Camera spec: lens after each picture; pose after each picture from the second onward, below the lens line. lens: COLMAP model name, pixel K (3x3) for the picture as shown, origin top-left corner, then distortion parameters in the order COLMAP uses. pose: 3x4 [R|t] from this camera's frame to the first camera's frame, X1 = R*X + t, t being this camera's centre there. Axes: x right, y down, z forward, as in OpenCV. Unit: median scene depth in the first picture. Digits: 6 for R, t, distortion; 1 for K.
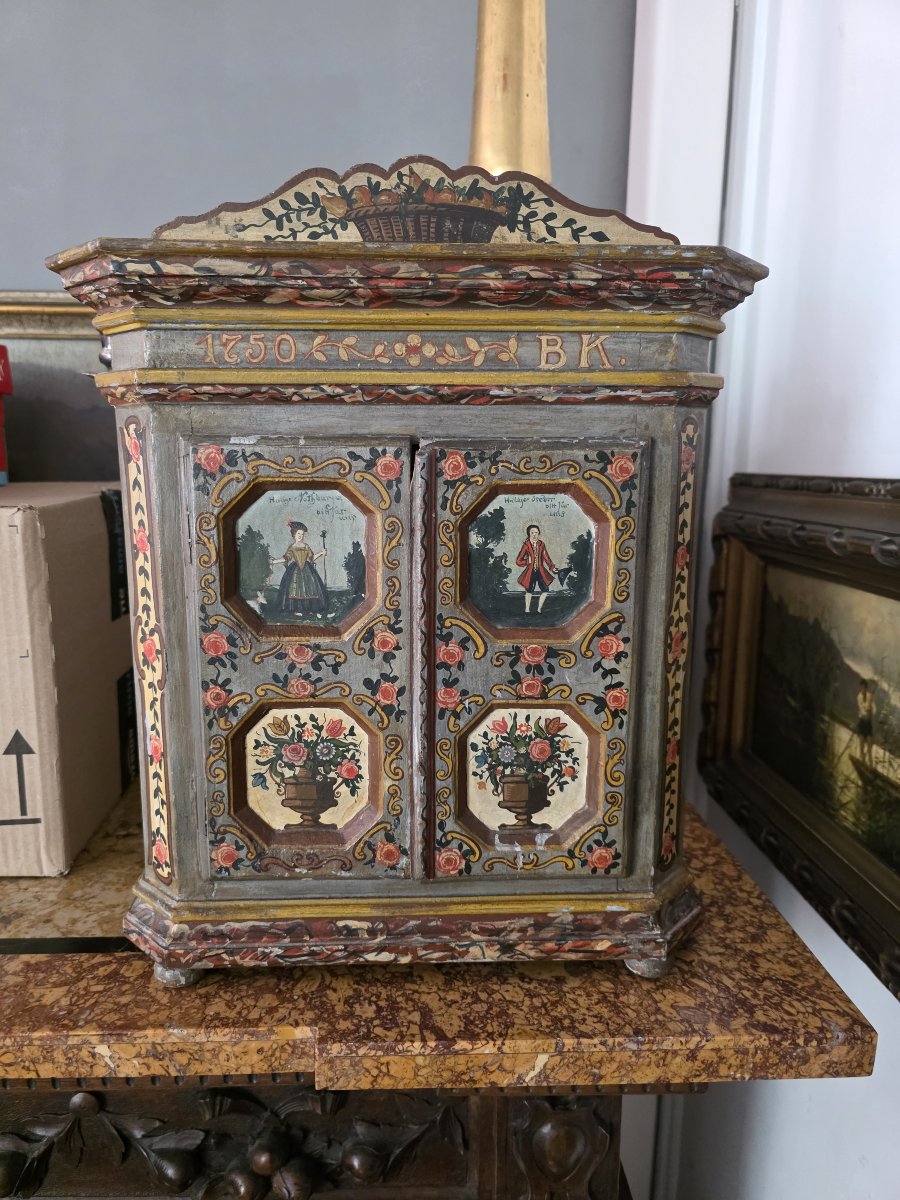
lens RADIAL K [[802.4, 0, 436.5], [0, 802.4, 596.8], [0, 0, 1]] dist [0.050228, -0.059813]
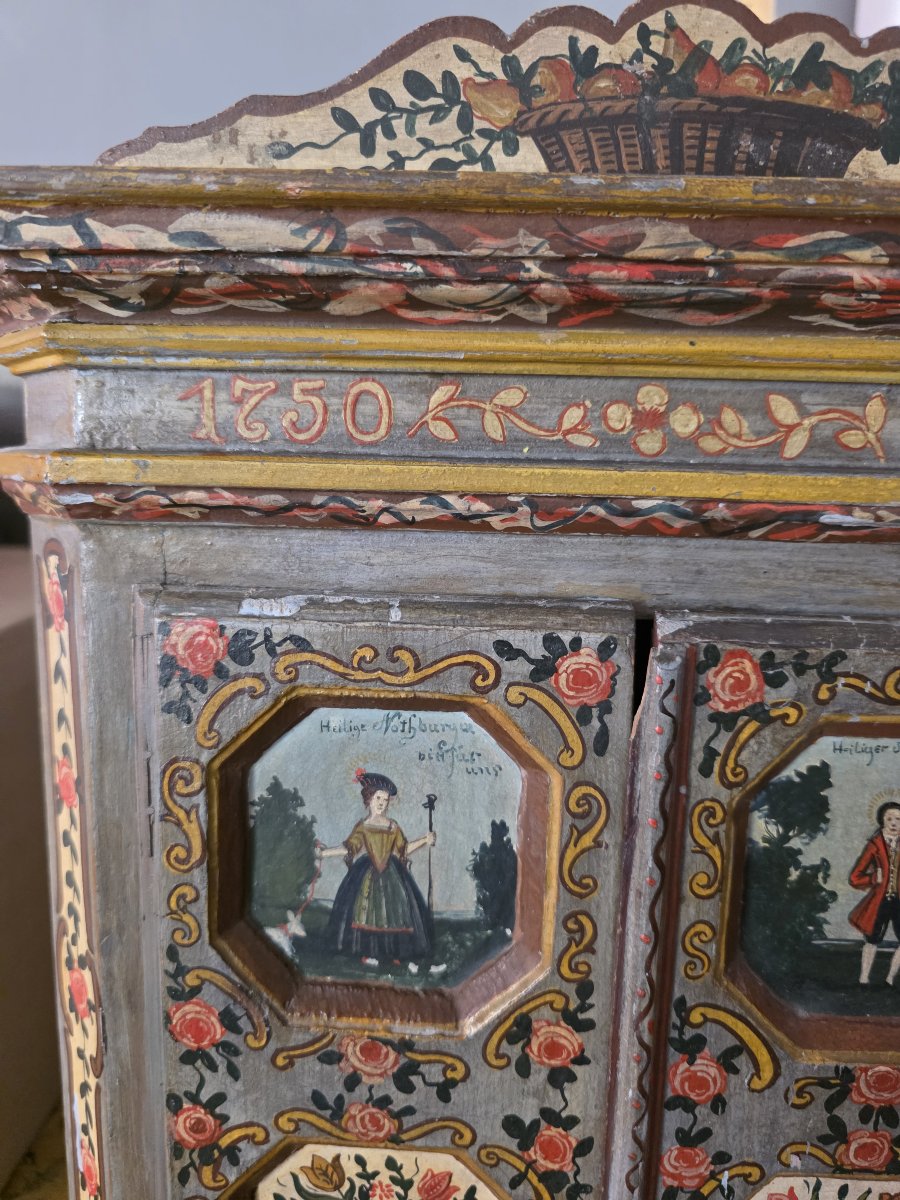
lens RADIAL K [[838.2, 0, 454.7], [0, 838.2, 597.7], [0, 0, 1]] dist [0.003978, -0.030457]
pose [[0.996667, 0.036640, -0.072883, -0.094171], [-0.038645, 0.998907, -0.026285, -0.181192], [0.071840, 0.029013, 0.996994, 0.502464]]
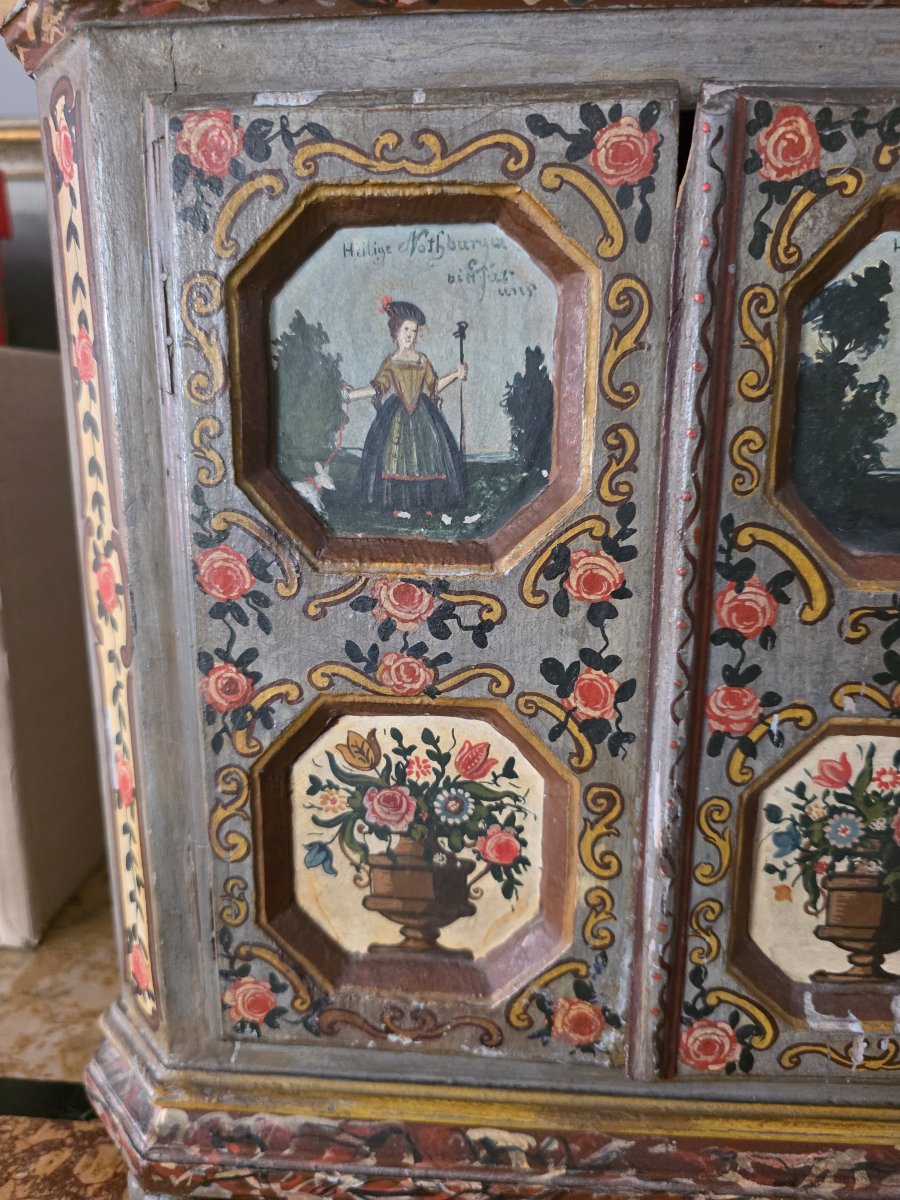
lens RADIAL K [[842.5, 0, 453.1], [0, 842.5, 601.9], [0, 0, 1]] dist [0.005626, -0.032820]
pose [[0.994294, 0.025427, -0.103596, -0.091898], [-0.020556, 0.998644, 0.047822, 0.047852], [0.104671, -0.045419, 0.993469, 0.521683]]
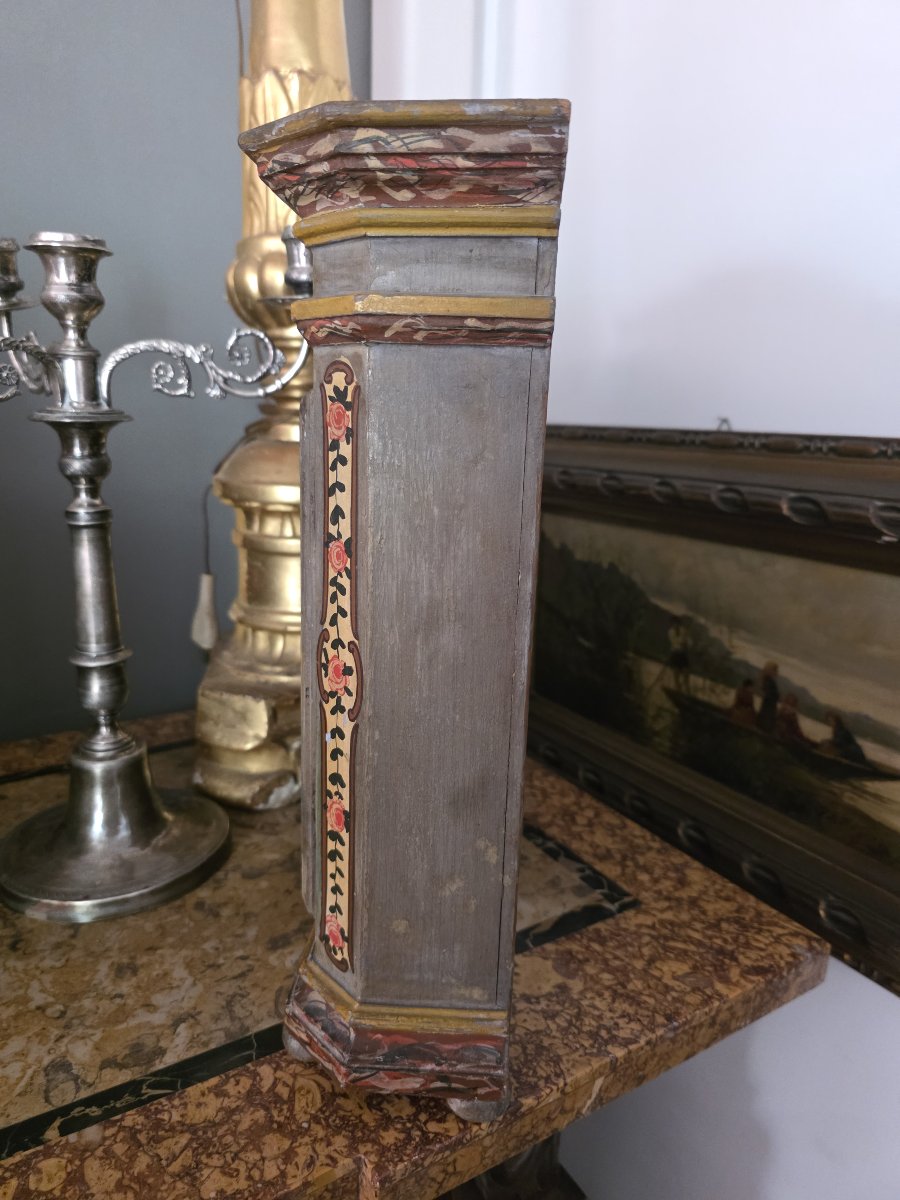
lens RADIAL K [[819.7, 0, 426.5], [0, 819.7, 582.5], [0, 0, 1]] dist [0.021558, -0.032379]
pose [[0.879814, -0.098447, 0.465012, -0.398969], [0.075331, 0.994831, 0.068087, -0.061598], [-0.469312, -0.024874, 0.882682, 0.285160]]
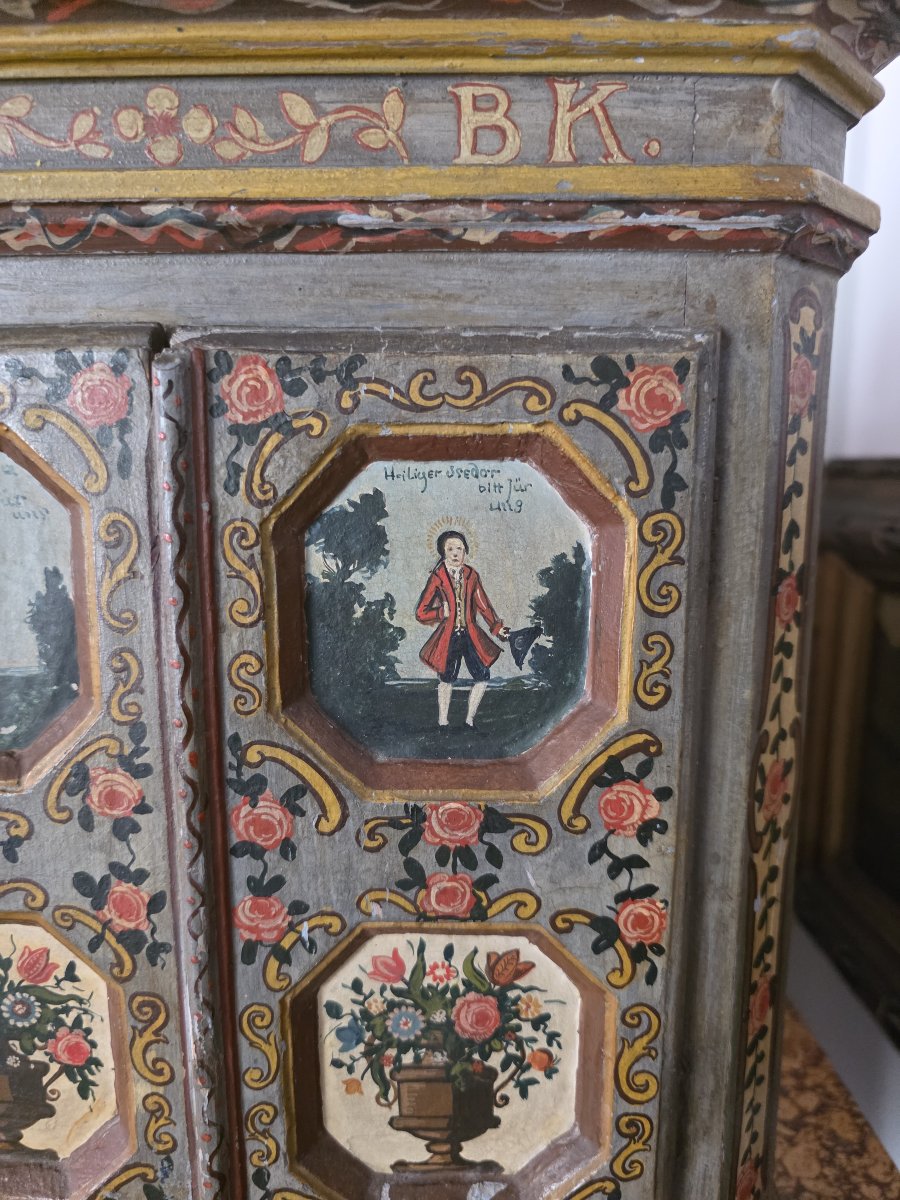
lens RADIAL K [[831.3, 0, 440.8], [0, 831.3, 604.6], [0, 0, 1]] dist [0.001421, -0.025827]
pose [[0.998946, 0.003622, -0.045765, 0.134098], [-0.003915, 0.999972, -0.006310, -0.045823], [0.045741, 0.006483, 0.998932, 0.538266]]
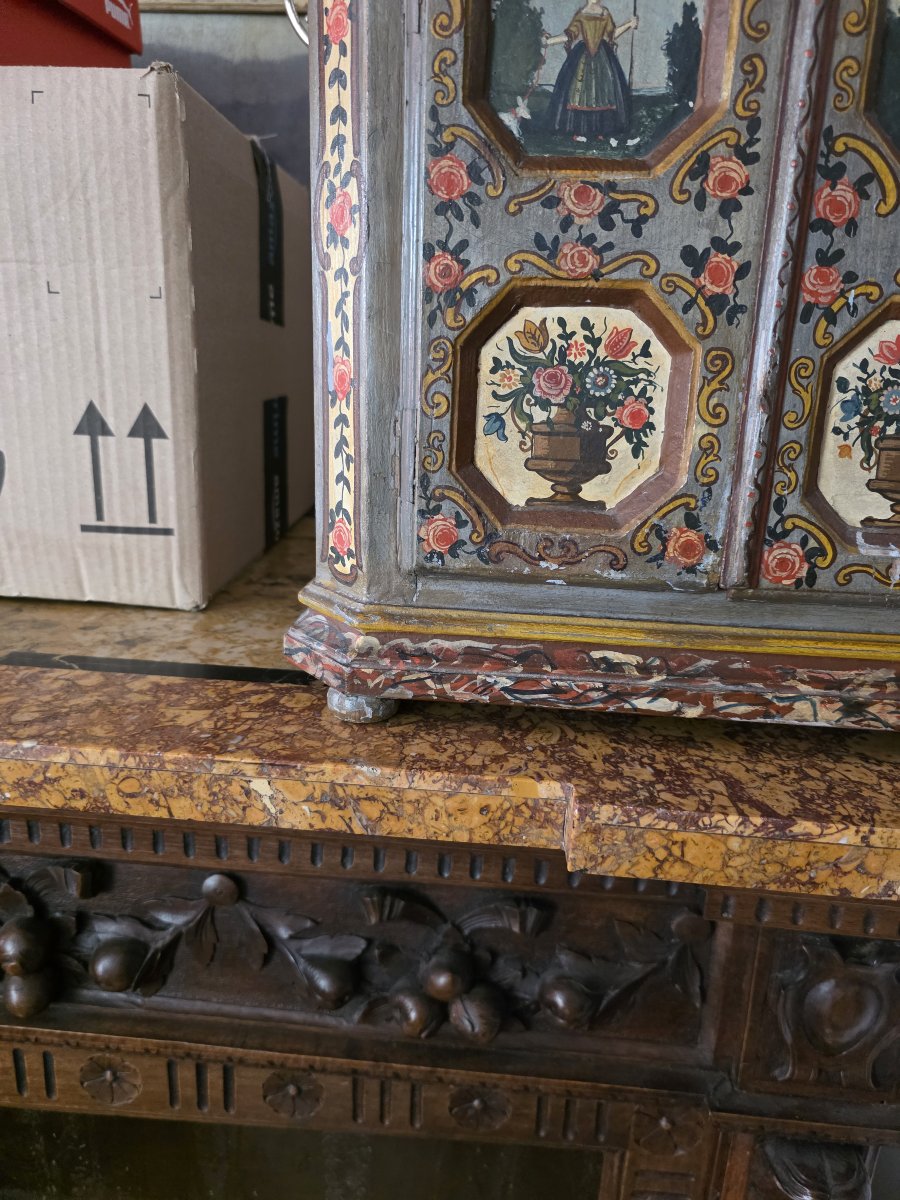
lens RADIAL K [[817.2, 0, 452.9], [0, 817.2, 579.9], [0, 0, 1]] dist [0.035233, -0.048033]
pose [[0.992083, 0.061959, -0.109240, -0.178562], [-0.050939, 0.993589, 0.100931, 0.297311], [0.114793, -0.094567, 0.988878, 0.333197]]
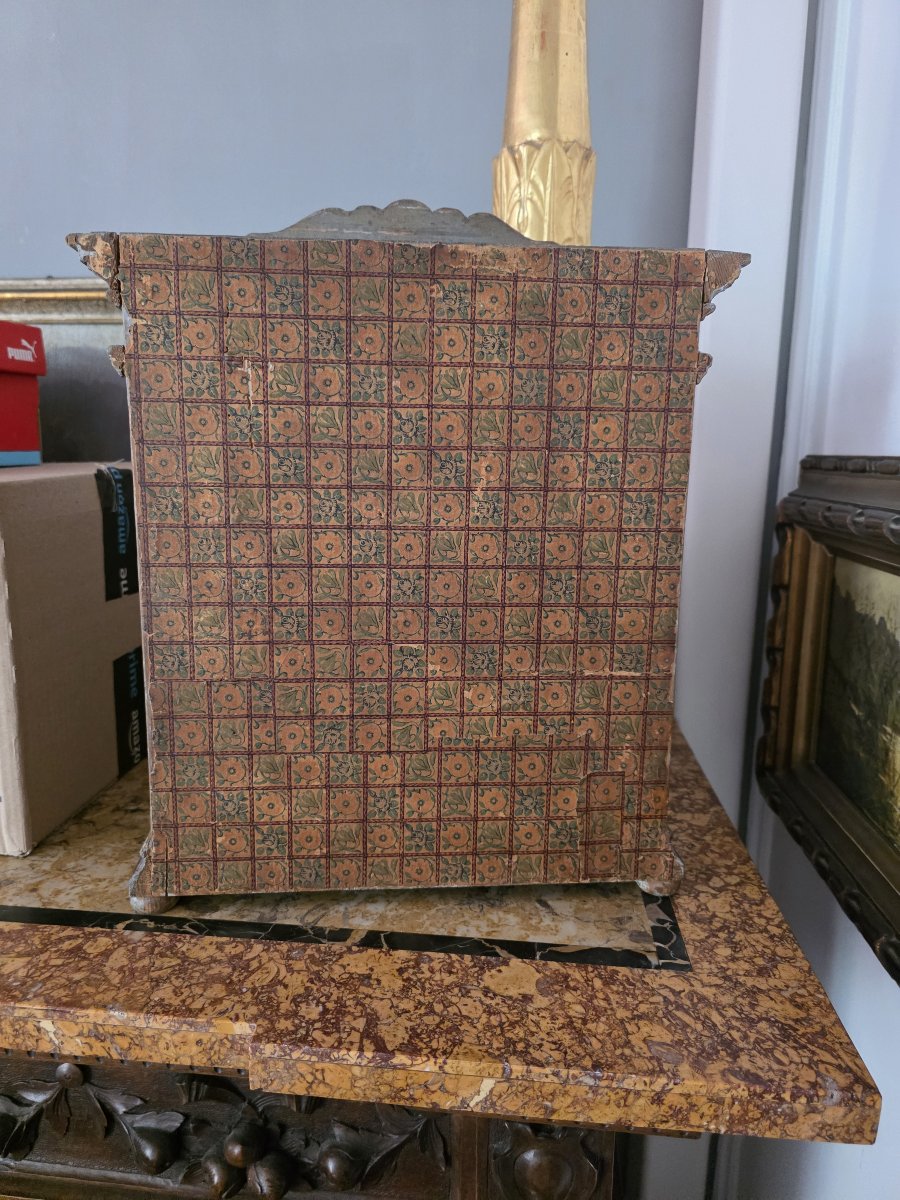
lens RADIAL K [[805.3, 0, 435.9], [0, 805.3, 587.7], [0, 0, 1]] dist [0.032094, -0.035861]
pose [[0.989578, 0.025066, -0.141799, 0.182899], [-0.025076, 0.999684, 0.001719, 0.009378], [0.141797, 0.001855, 0.989894, 0.081301]]
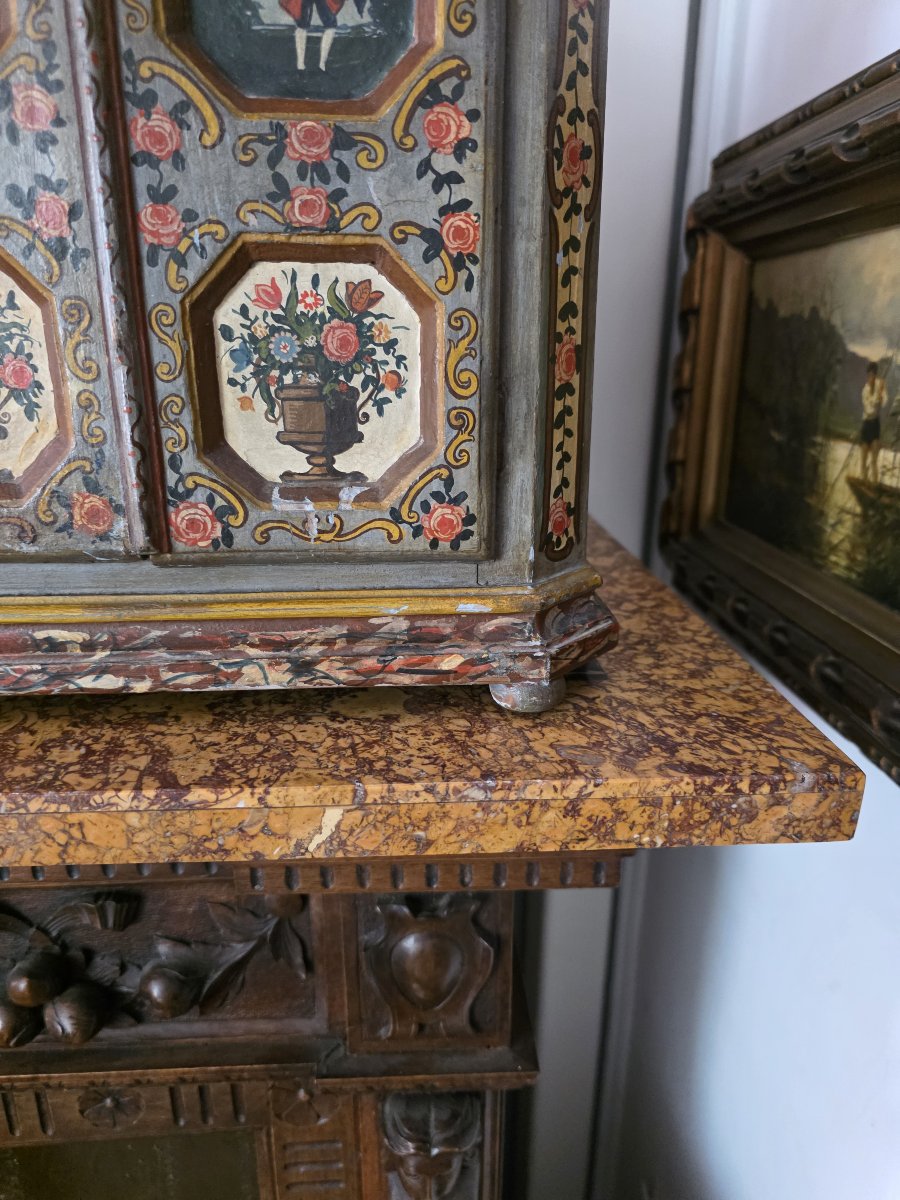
lens RADIAL K [[817.8, 0, 450.0], [0, 817.8, 600.0], [0, 0, 1]] dist [0.019017, -0.028883]
pose [[0.999820, -0.008367, 0.017045, 0.205894], [0.005939, 0.990438, 0.137831, 0.309448], [-0.018035, -0.137705, 0.990309, 0.382718]]
